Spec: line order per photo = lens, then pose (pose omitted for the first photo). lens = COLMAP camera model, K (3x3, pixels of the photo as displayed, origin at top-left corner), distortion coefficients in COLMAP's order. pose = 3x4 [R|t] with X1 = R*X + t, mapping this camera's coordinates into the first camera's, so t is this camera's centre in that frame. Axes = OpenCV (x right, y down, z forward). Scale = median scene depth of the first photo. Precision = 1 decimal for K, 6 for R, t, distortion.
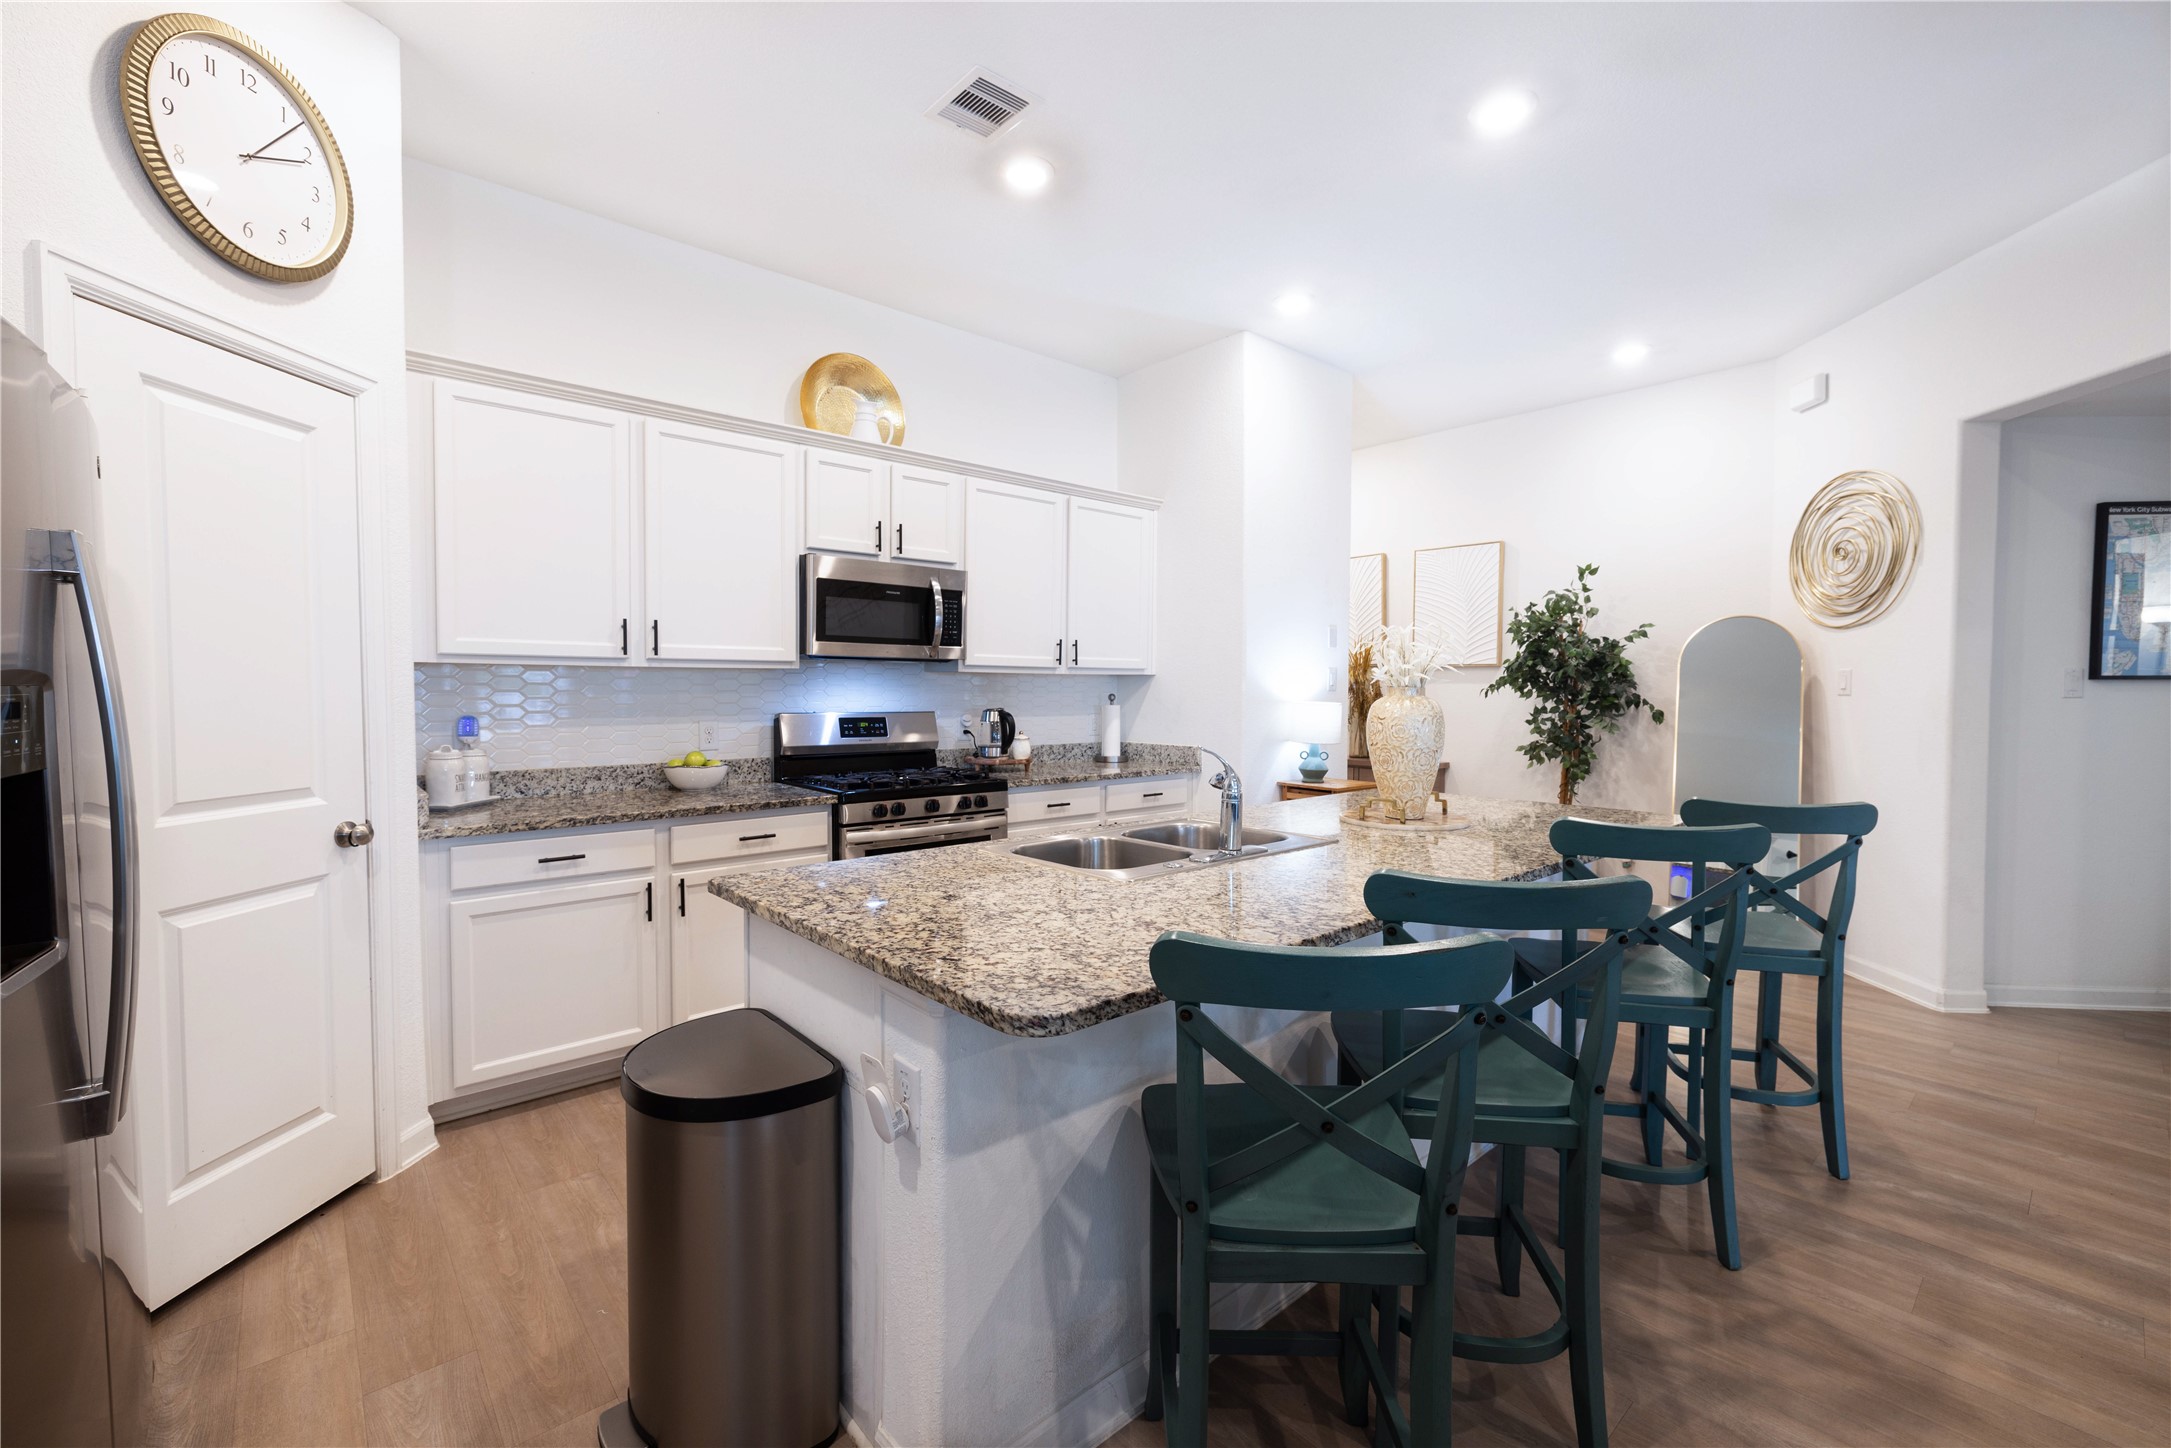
lens RADIAL K [[910.9, 0, 1071.8], [0, 910.9, 723.8], [0, 0, 1]] dist [0.000790, 0.000202]
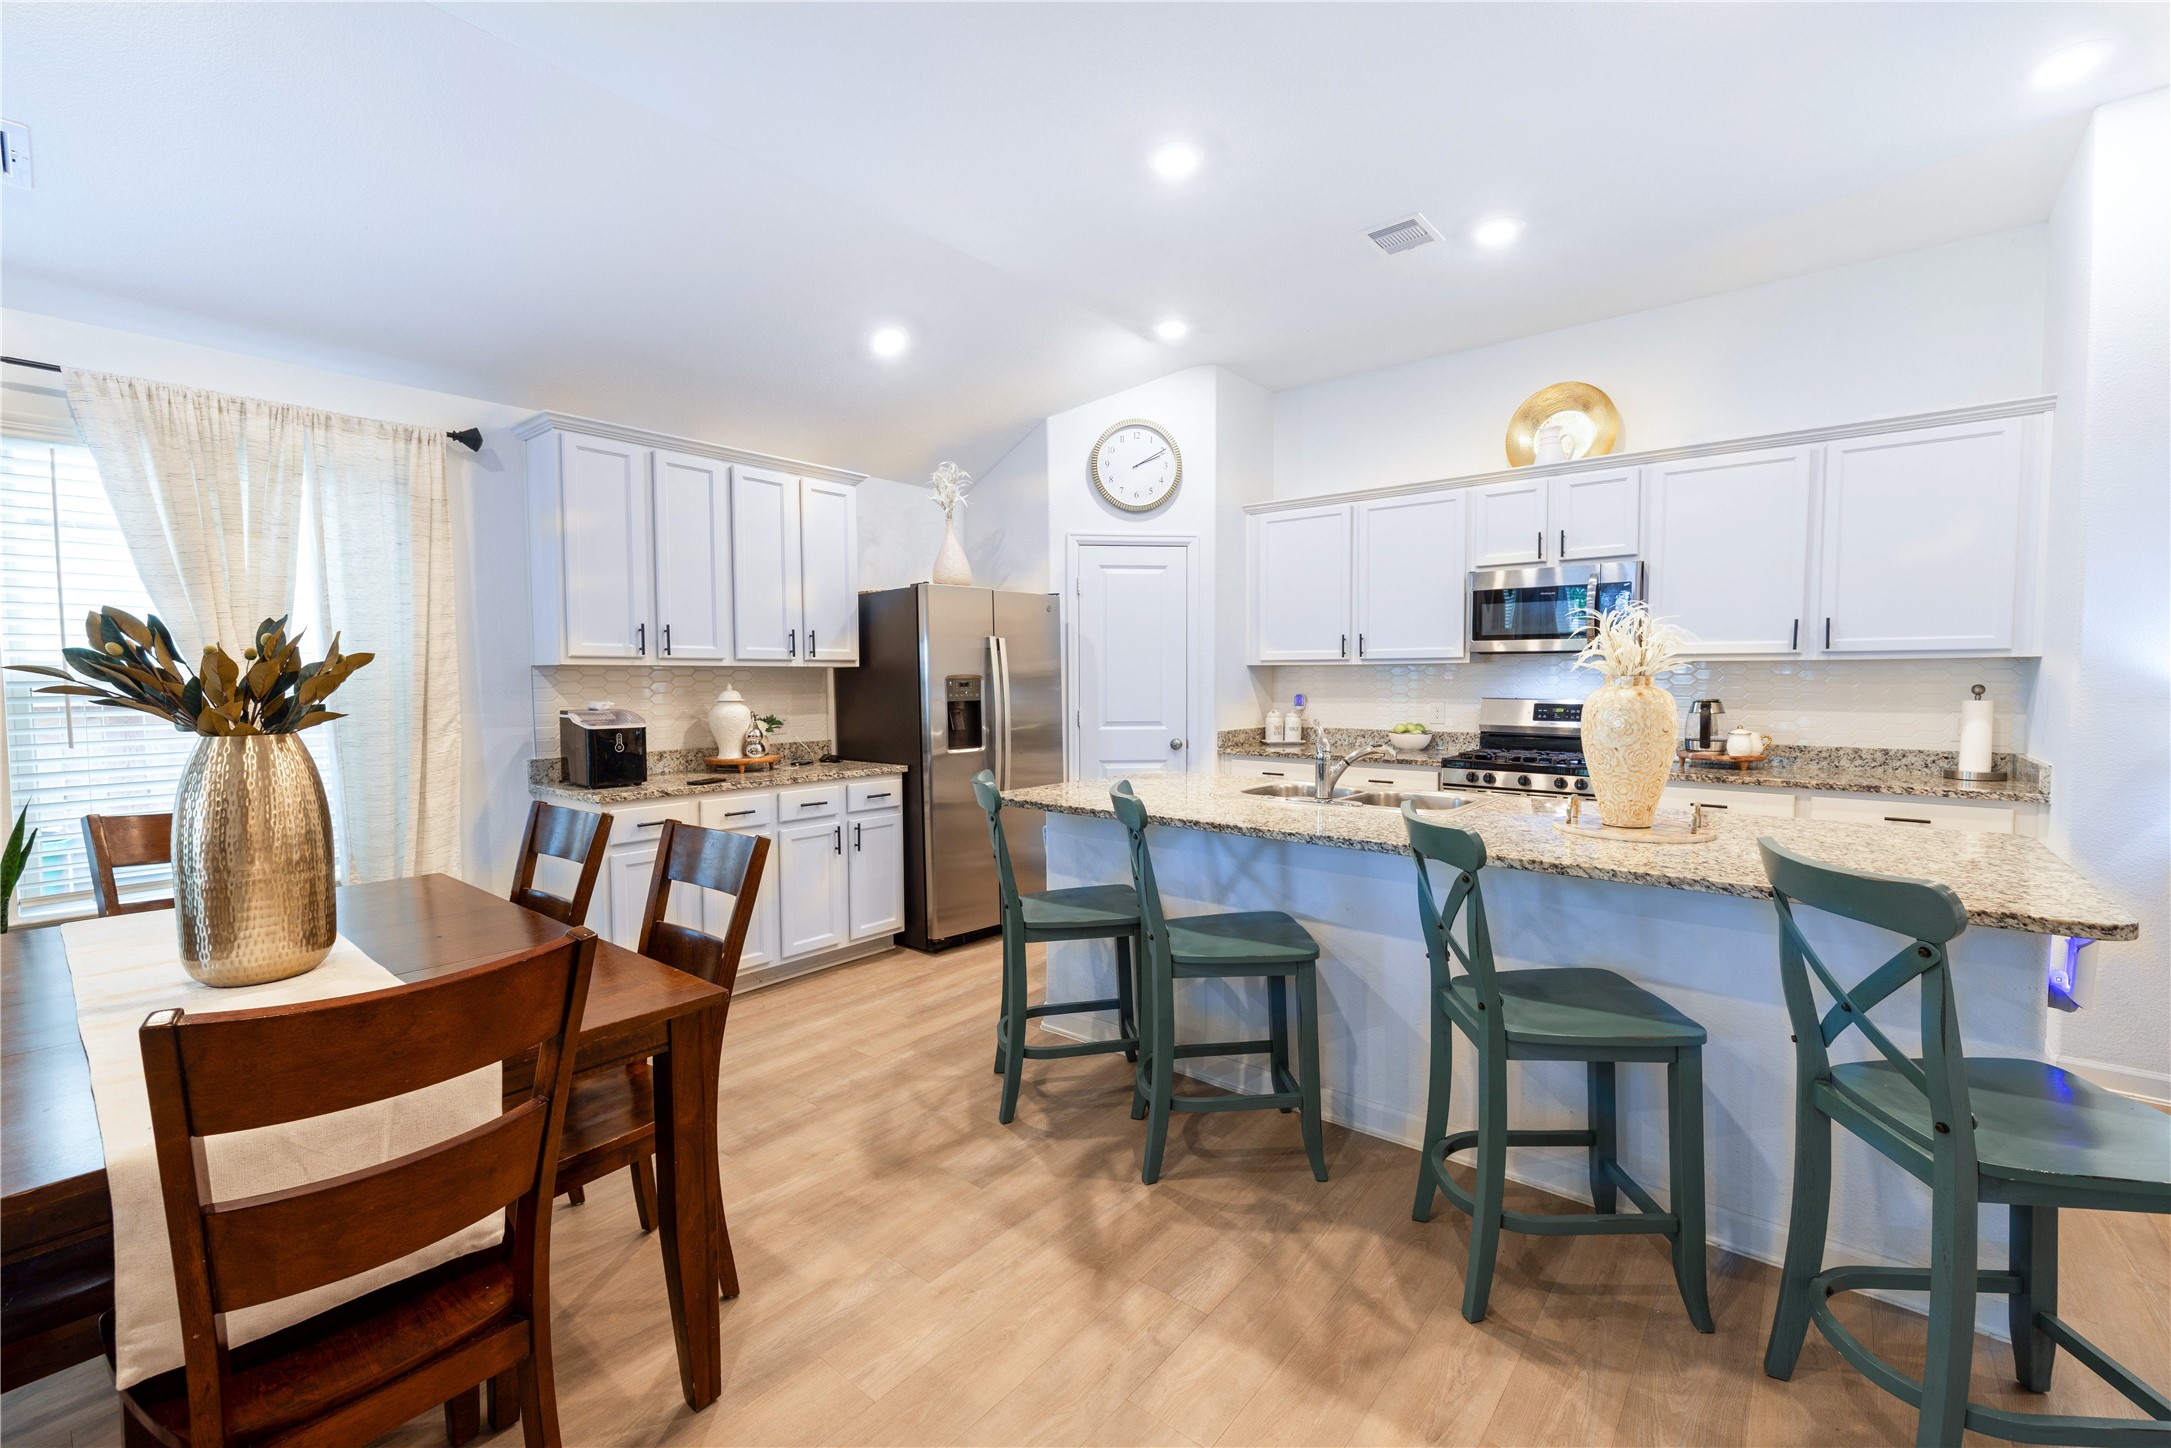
lens RADIAL K [[910.9, 0, 1082.5], [0, 910.9, 720.5], [0, 0, 1]] dist [0.000790, 0.000202]
pose [[0.175910, 0.045876, -0.983337, 0.806277], [-0.036293, 0.998537, 0.040093, -0.010633], [0.983737, 0.028636, 0.177318, 0.228021]]
